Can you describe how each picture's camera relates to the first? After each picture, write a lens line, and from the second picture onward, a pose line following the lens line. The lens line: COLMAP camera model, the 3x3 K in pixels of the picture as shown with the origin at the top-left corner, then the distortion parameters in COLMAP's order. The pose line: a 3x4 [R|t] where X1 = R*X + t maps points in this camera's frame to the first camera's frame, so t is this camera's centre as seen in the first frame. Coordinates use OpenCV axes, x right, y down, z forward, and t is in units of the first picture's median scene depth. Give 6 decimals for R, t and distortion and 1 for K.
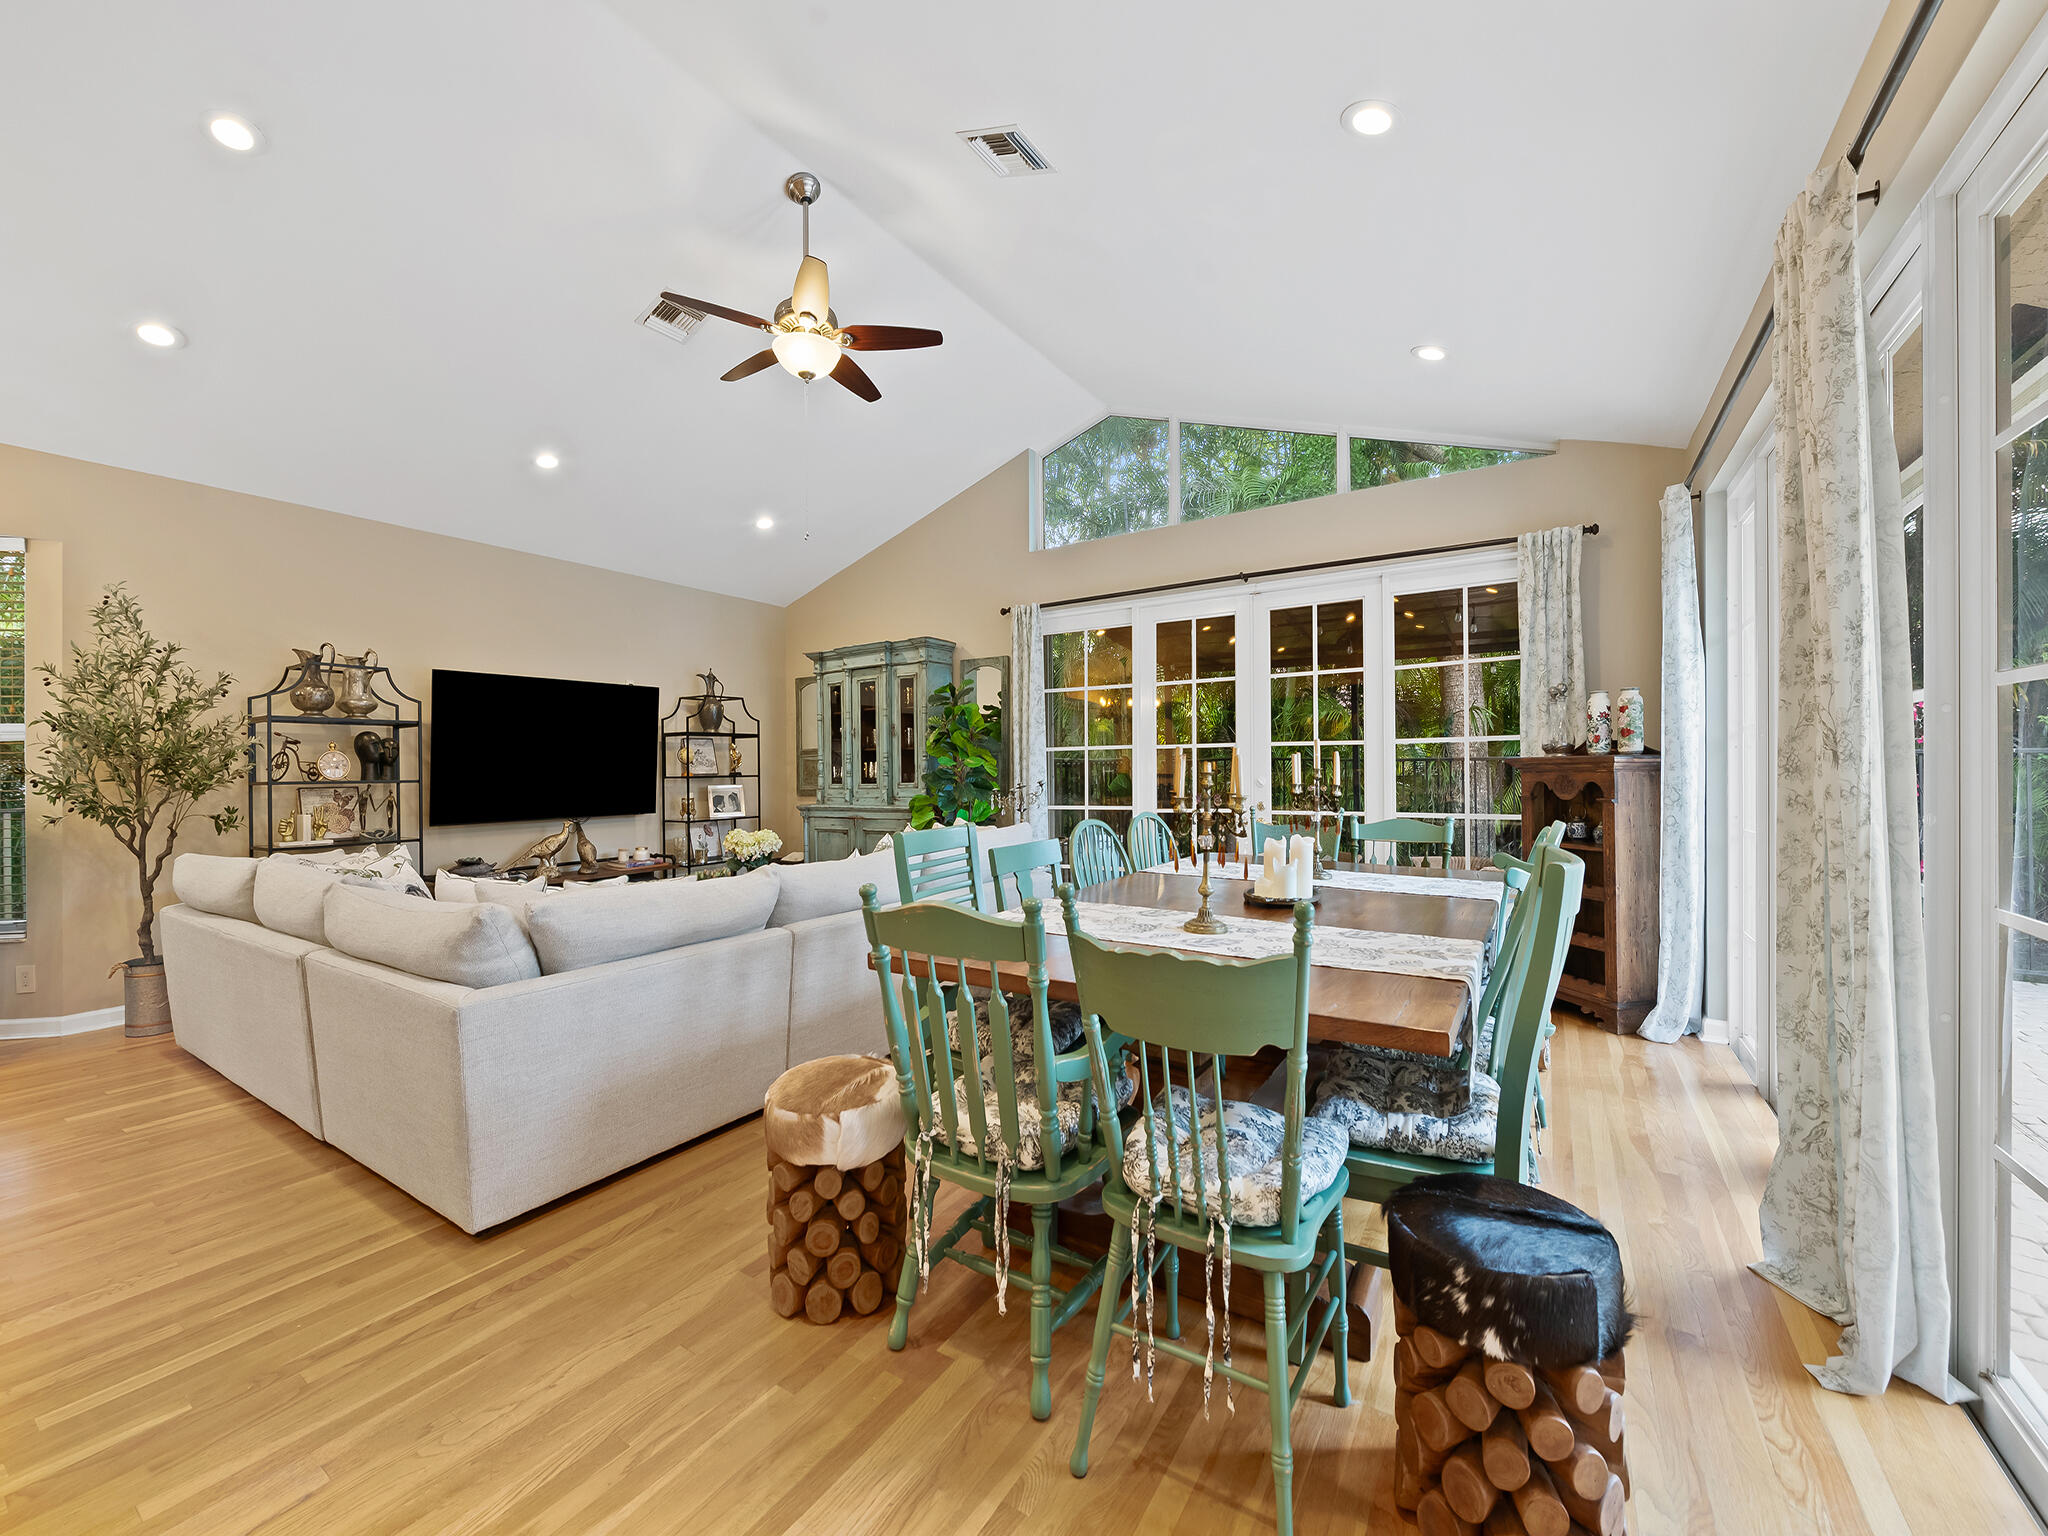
lens RADIAL K [[809.2, 0, 1017.7], [0, 809.2, 775.6], [0, 0, 1]] dist [0.000509, -0.000014]
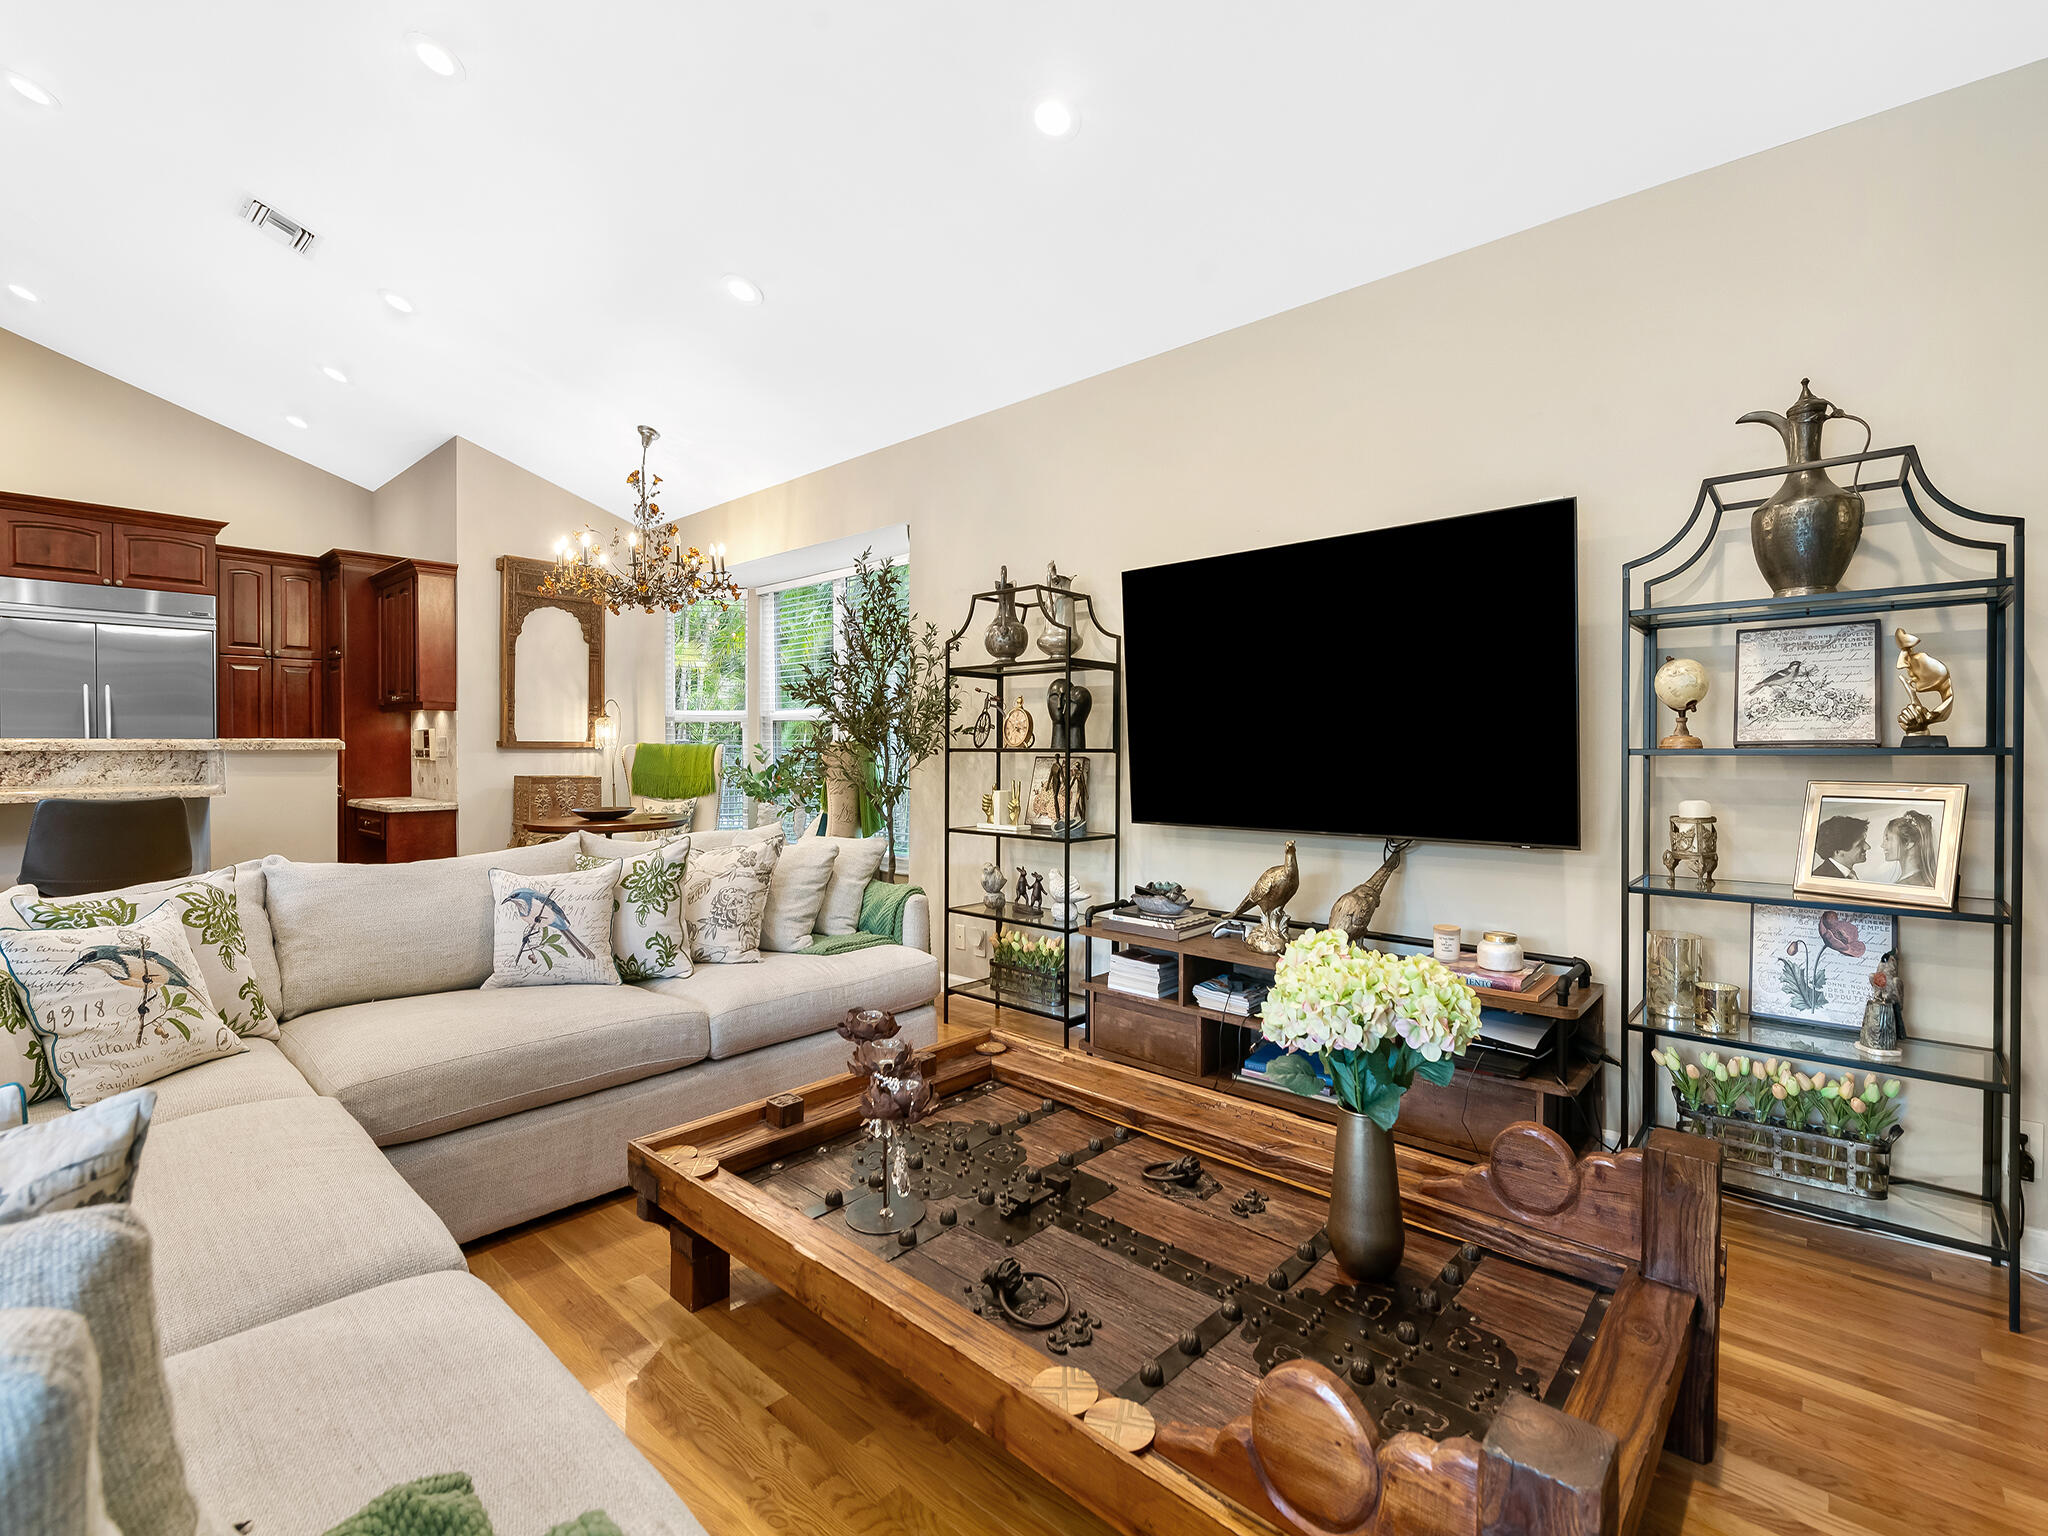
lens RADIAL K [[927.9, 0, 1013.6], [0, 927.9, 757.9], [0, 0, 1]] dist [-0.002250, -0.000382]
pose [[-0.163982, 0.019752, -0.986266, -0.004028], [-0.005035, 0.999770, 0.020860, -0.001787], [0.986450, 0.008387, -0.163845, 0.890899]]
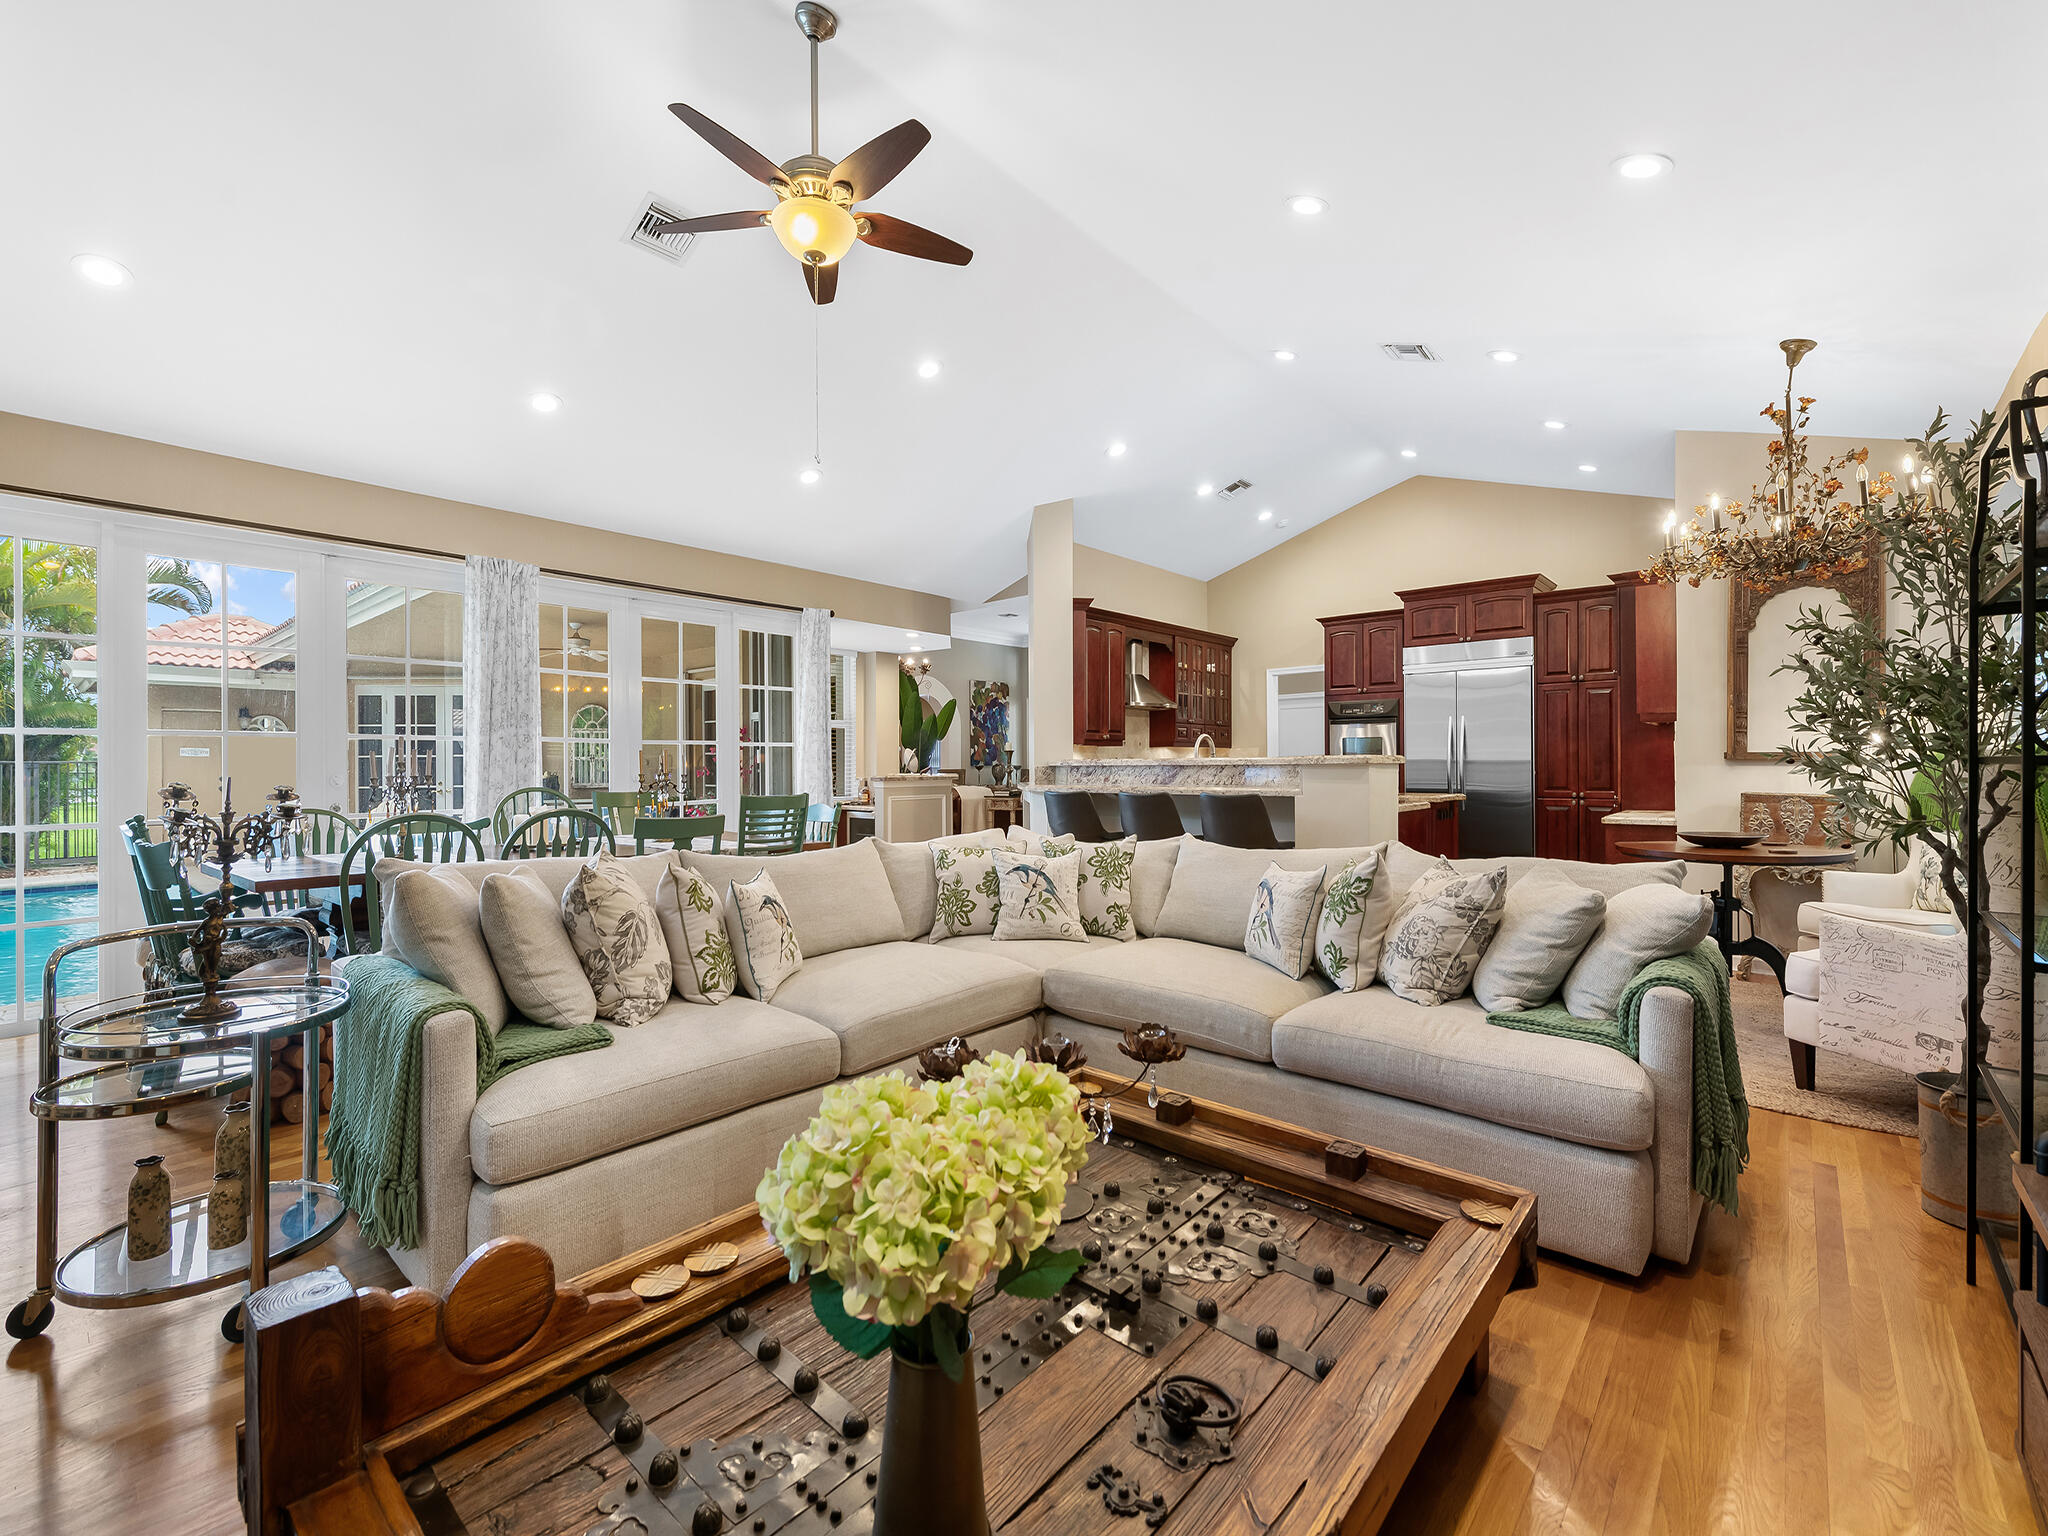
lens RADIAL K [[878.6, 0, 1014.2], [0, 878.6, 766.8], [0, 0, 1]] dist [0.000471, -0.000044]
pose [[-0.988703, 0.013497, 0.149279, -0.360506], [0.014701, 0.999868, 0.006963, 0.001334], [-0.149165, 0.009078, -0.988771, 1.123504]]
